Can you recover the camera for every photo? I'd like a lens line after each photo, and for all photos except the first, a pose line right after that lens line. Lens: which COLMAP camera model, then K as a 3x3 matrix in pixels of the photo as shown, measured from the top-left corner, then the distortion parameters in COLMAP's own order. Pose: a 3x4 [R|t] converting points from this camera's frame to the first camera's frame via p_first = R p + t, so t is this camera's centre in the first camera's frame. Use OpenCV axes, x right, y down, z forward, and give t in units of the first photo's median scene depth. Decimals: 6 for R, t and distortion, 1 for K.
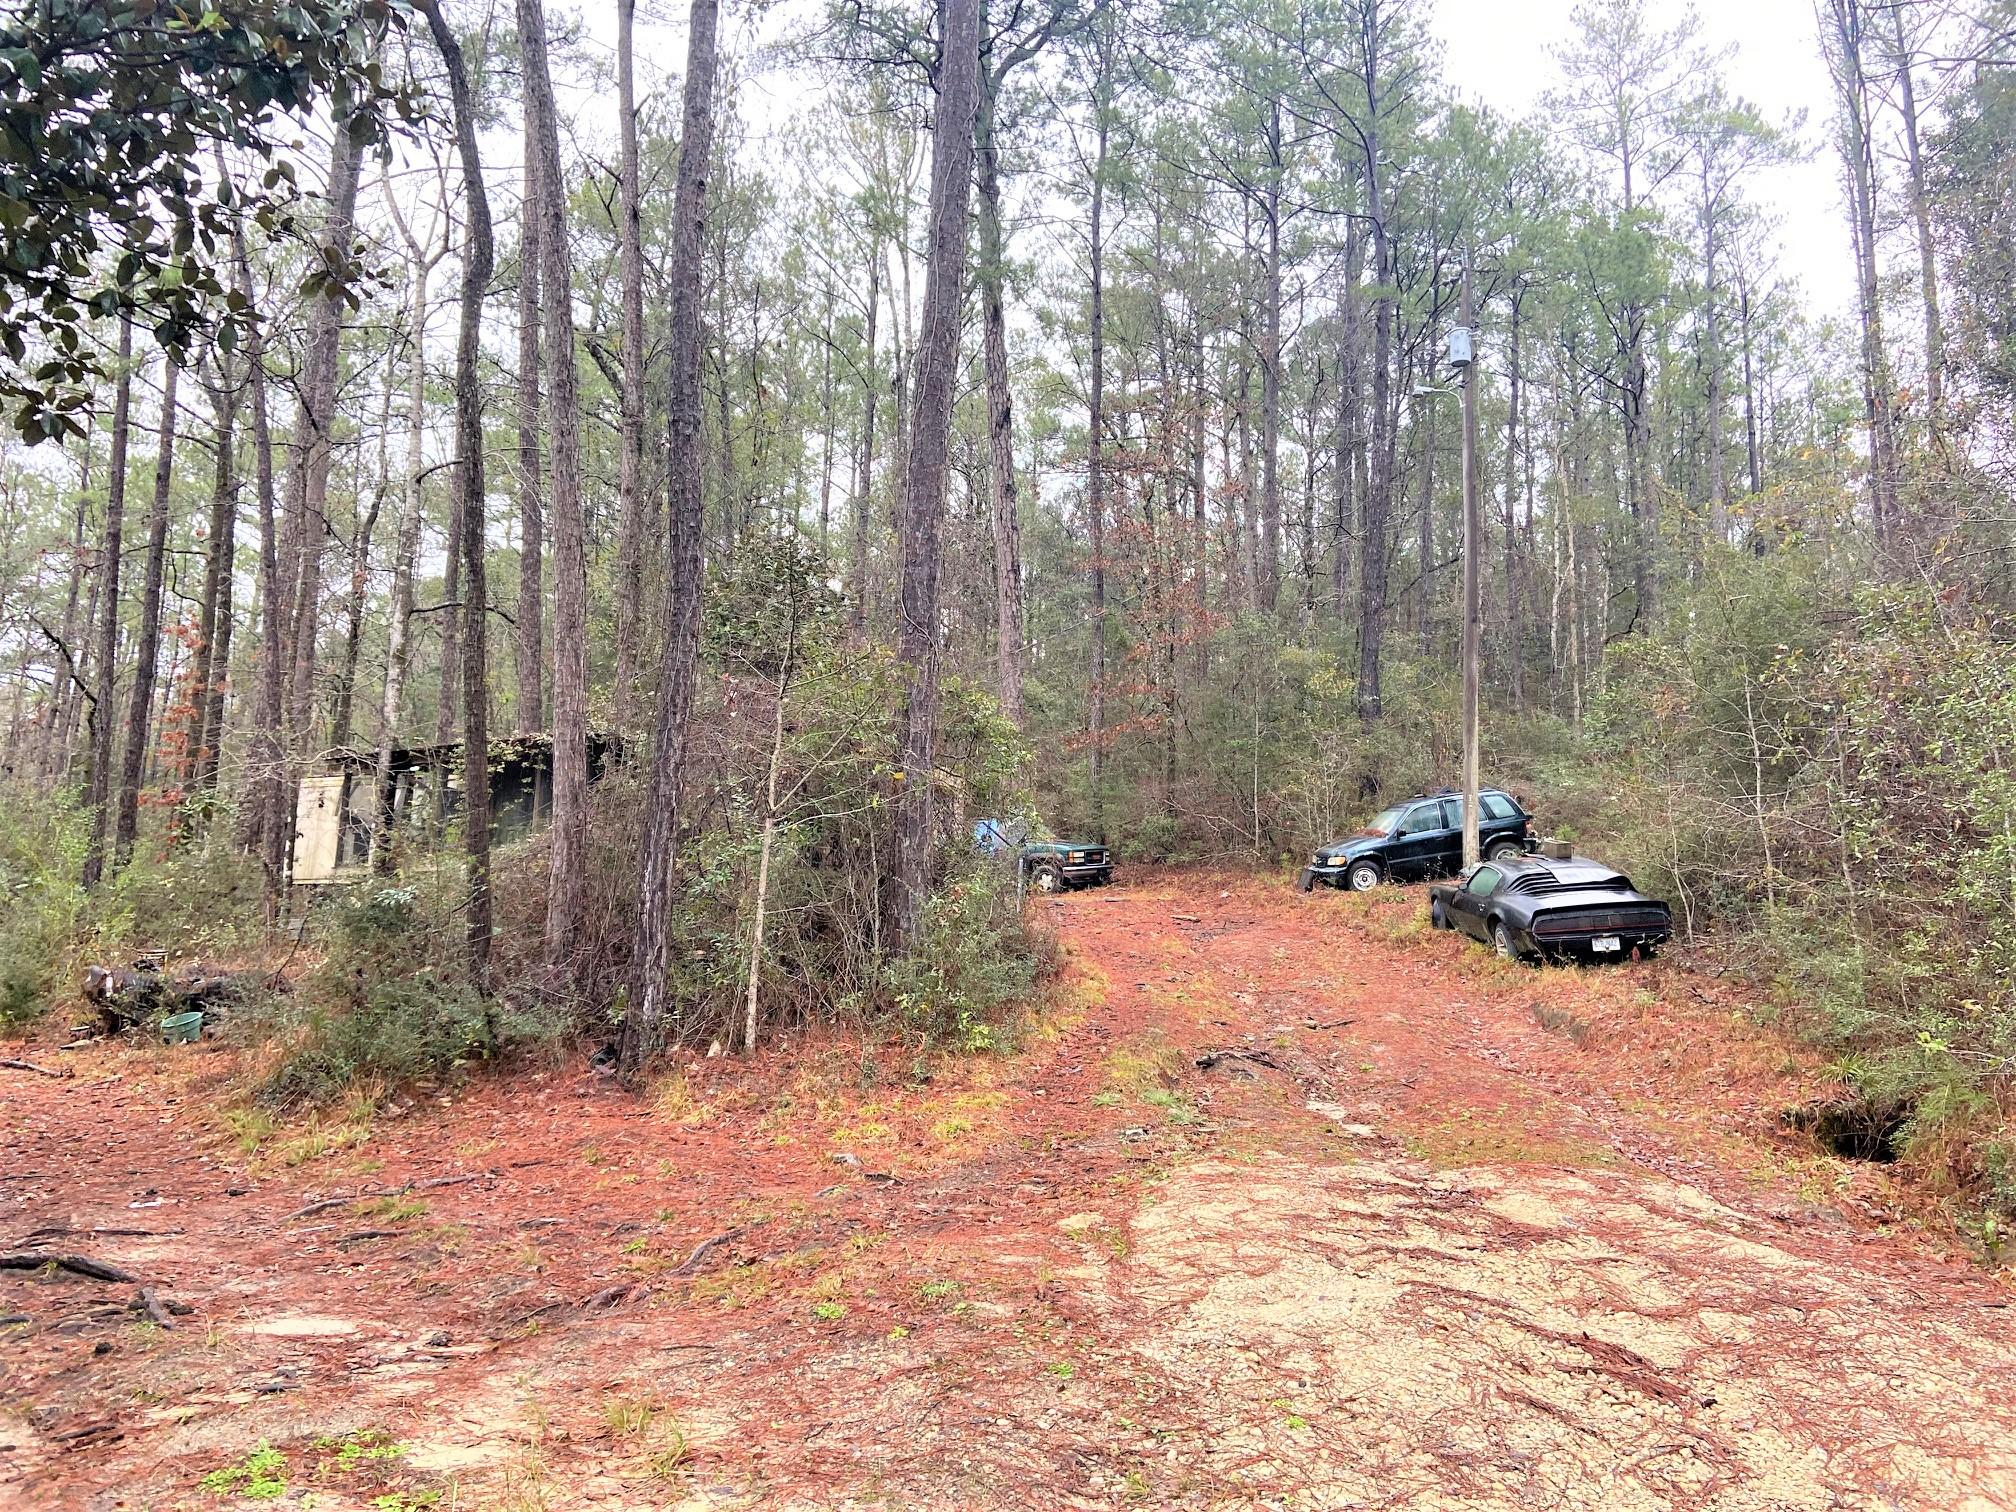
lens RADIAL K [[1545.0, 0, 1014.6], [0, 1545.0, 762.6], [0, 0, 1]] dist [0.005859, -0.005450]
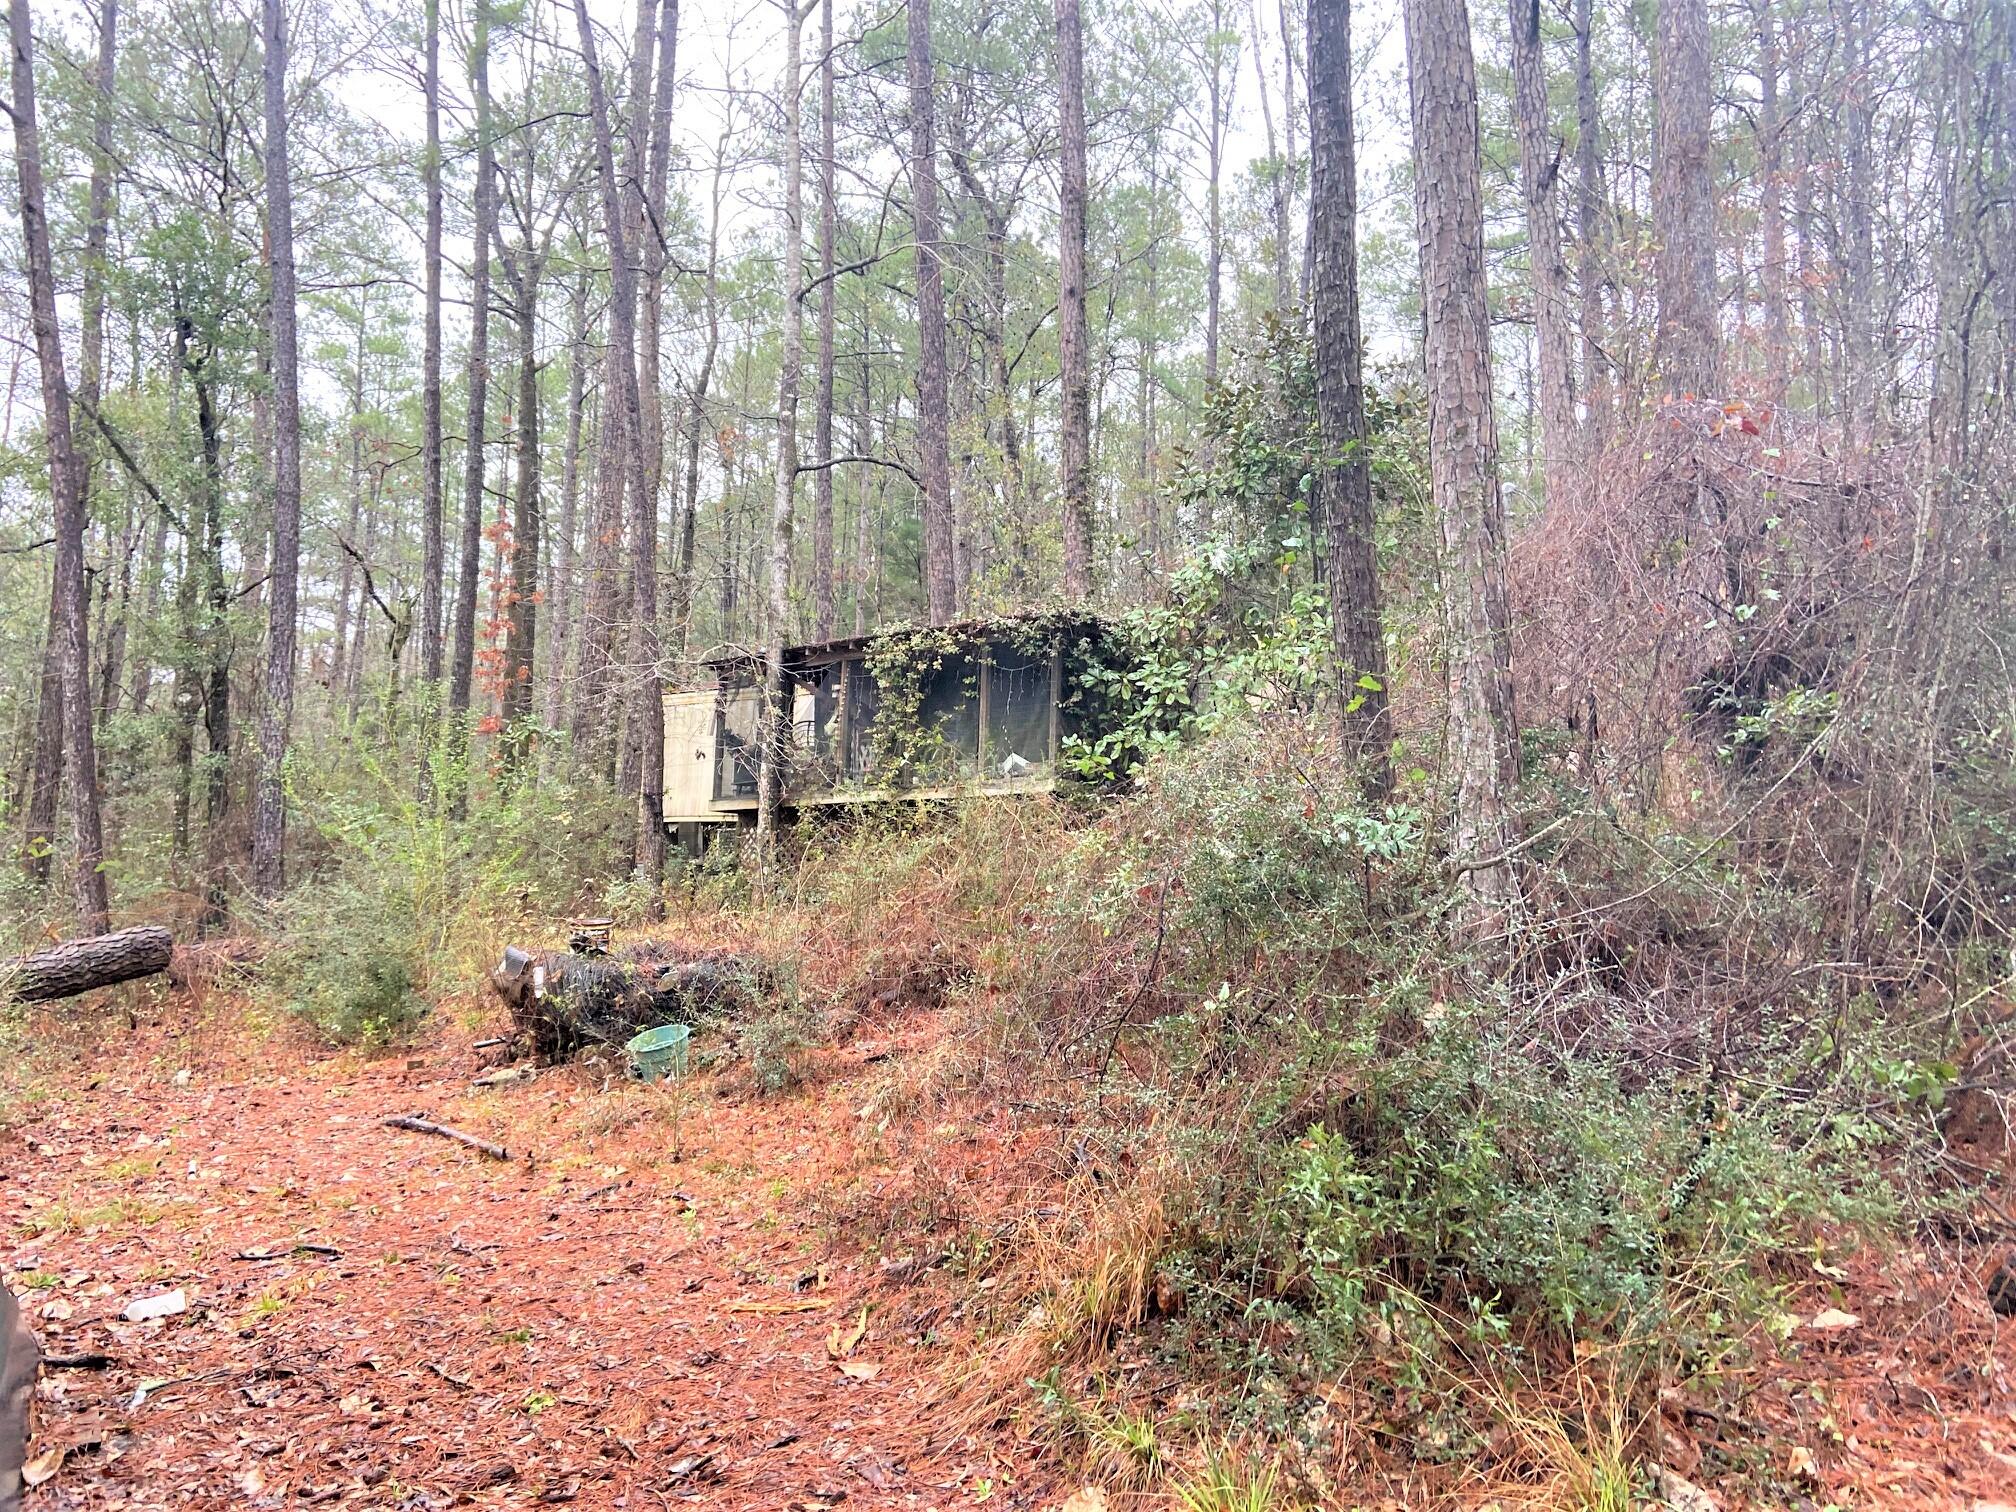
lens RADIAL K [[1545.0, 0, 1002.6], [0, 1545.0, 750.2], [0, 0, 1]] dist [0.005859, -0.005450]
pose [[0.990312, -0.015906, -0.137944, -0.199083], [0.019843, 0.999433, 0.027212, 0.025451], [0.137433, -0.029686, 0.990066, 0.265394]]
